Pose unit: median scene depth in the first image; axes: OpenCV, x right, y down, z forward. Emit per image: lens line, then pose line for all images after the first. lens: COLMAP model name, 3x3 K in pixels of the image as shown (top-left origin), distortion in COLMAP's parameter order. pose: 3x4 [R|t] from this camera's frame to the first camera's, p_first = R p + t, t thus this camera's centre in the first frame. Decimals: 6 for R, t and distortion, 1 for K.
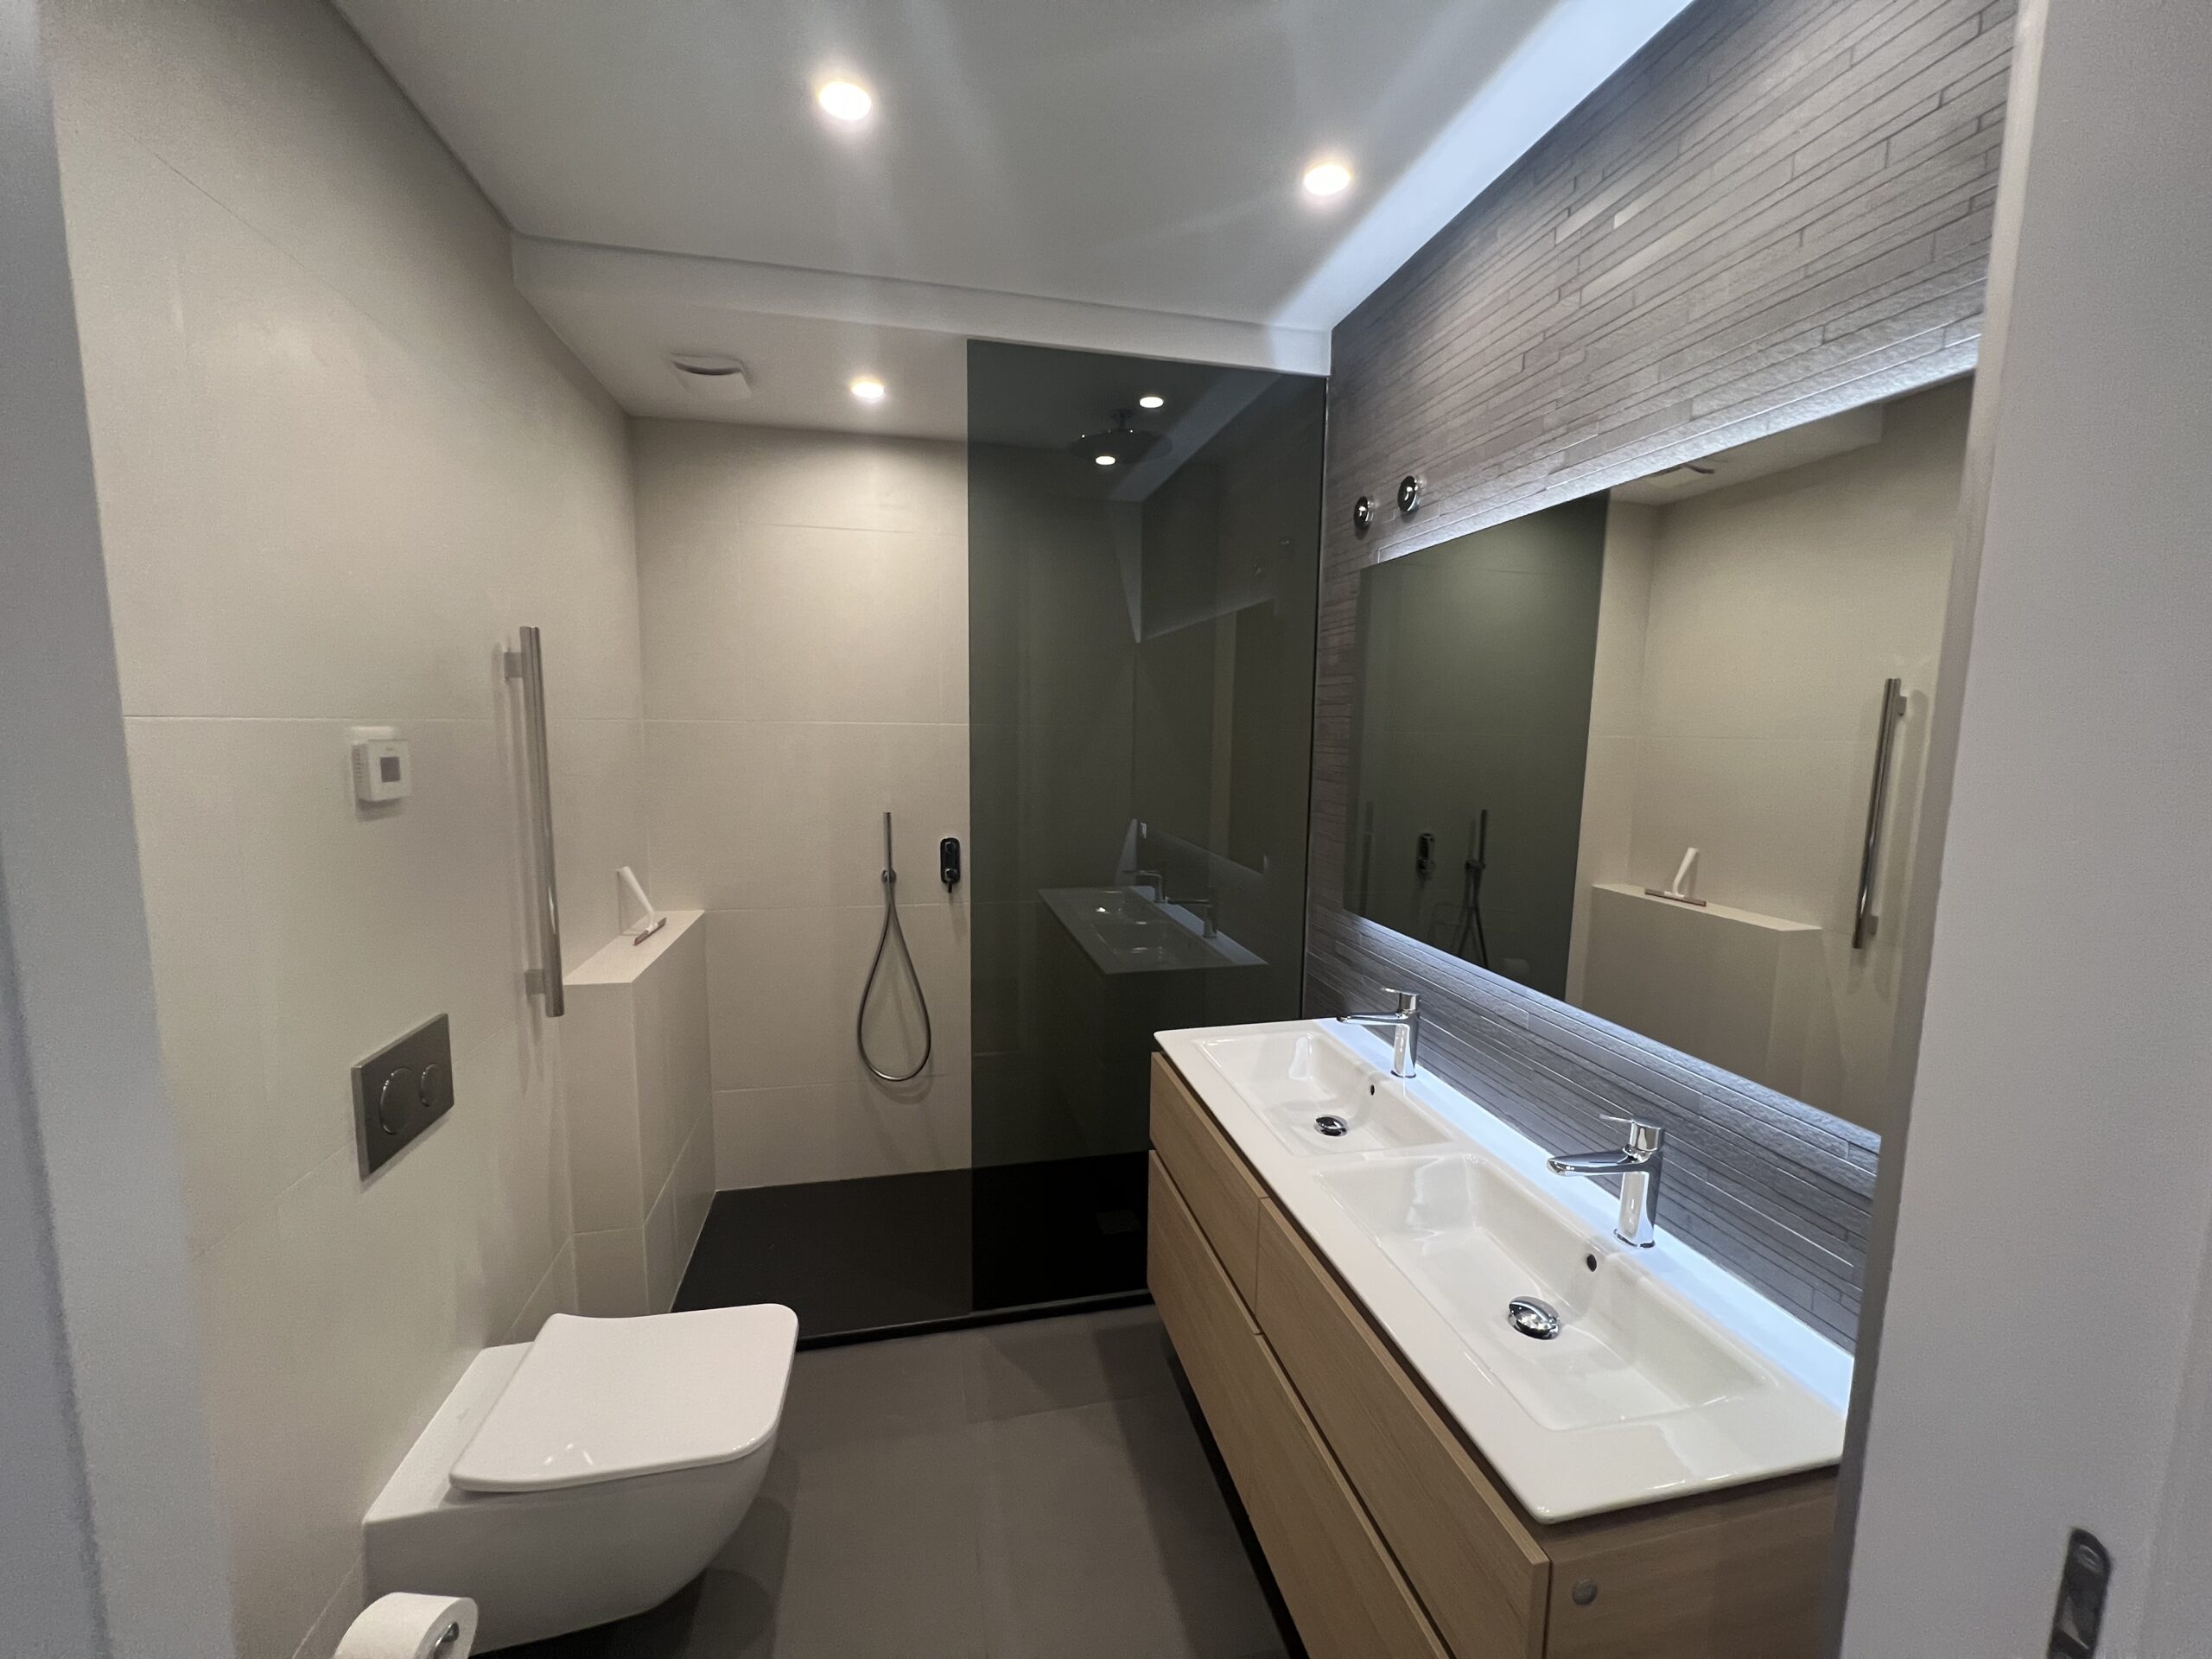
lens RADIAL K [[883.2, 0, 1104.2], [0, 883.2, 823.6], [0, 0, 1]] dist [-0.000355, 0.000504]
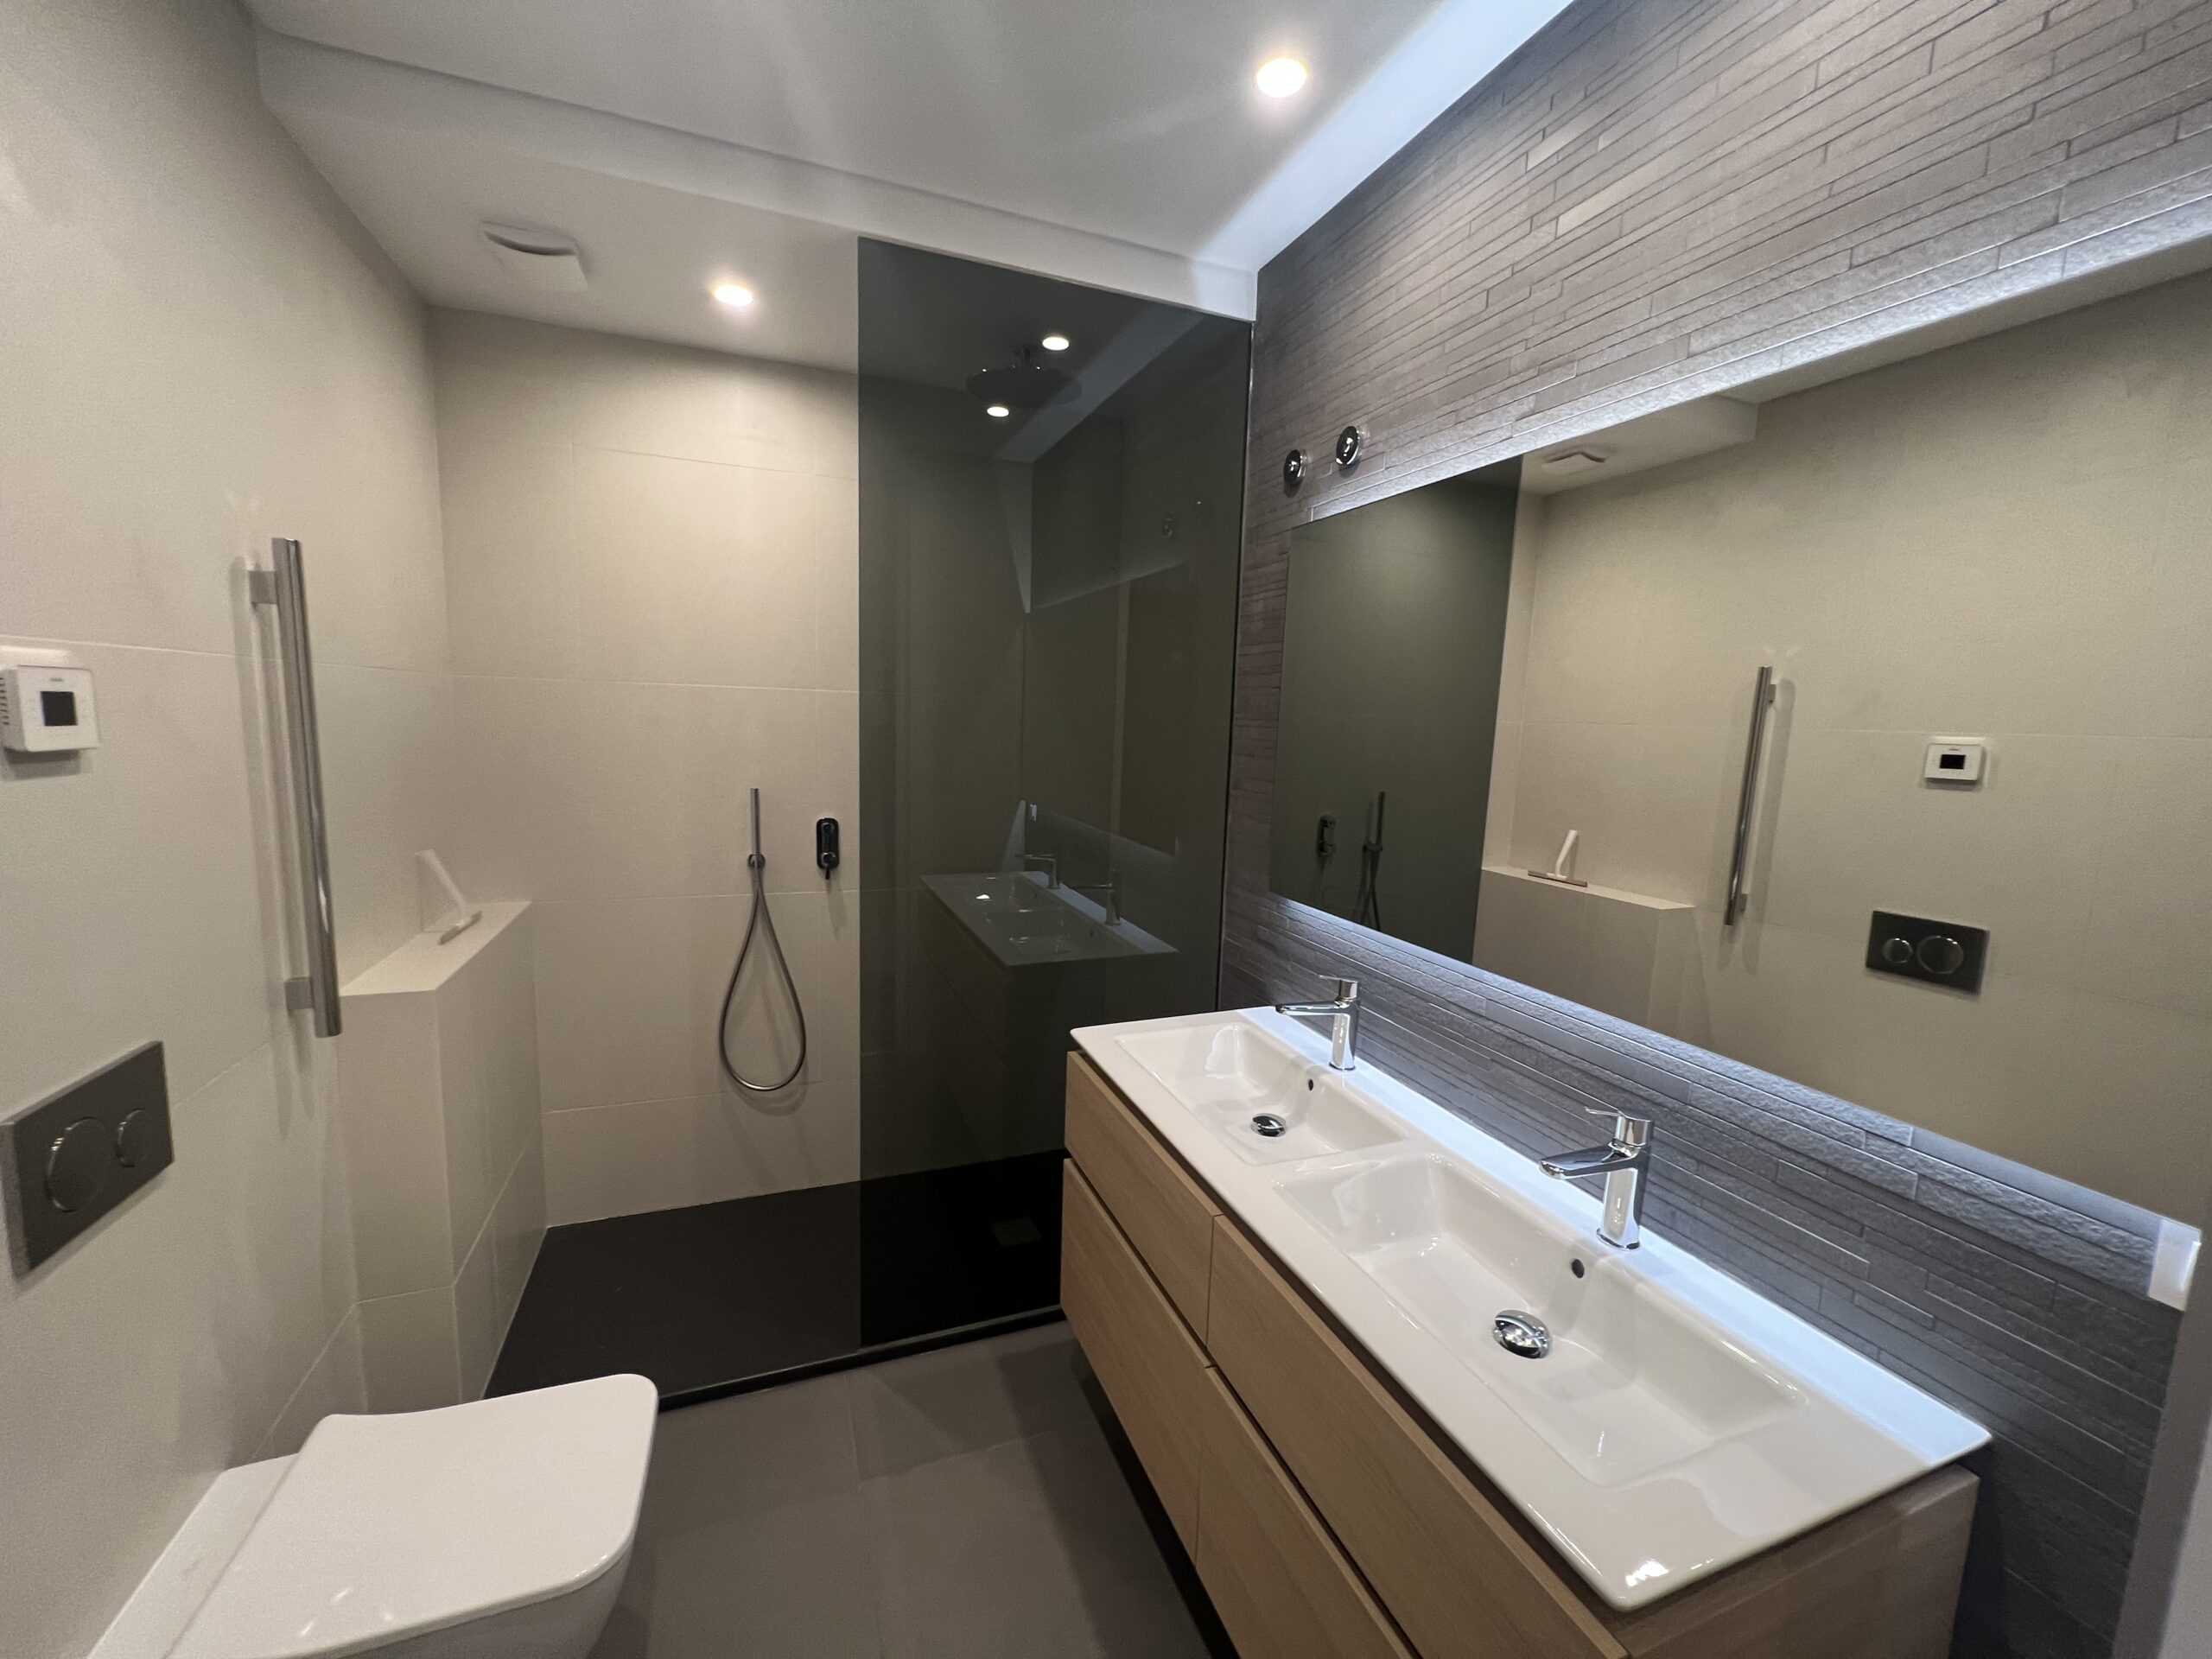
lens RADIAL K [[887.3, 0, 1103.2], [0, 887.3, 824.1], [0, 0, 1]] dist [-0.001583, 0.001401]
pose [[0.988738, 0.001465, 0.149651, -0.052919], [-0.003596, 0.999896, 0.013972, 0.014289], [-0.149615, -0.014353, 0.988640, 0.110389]]
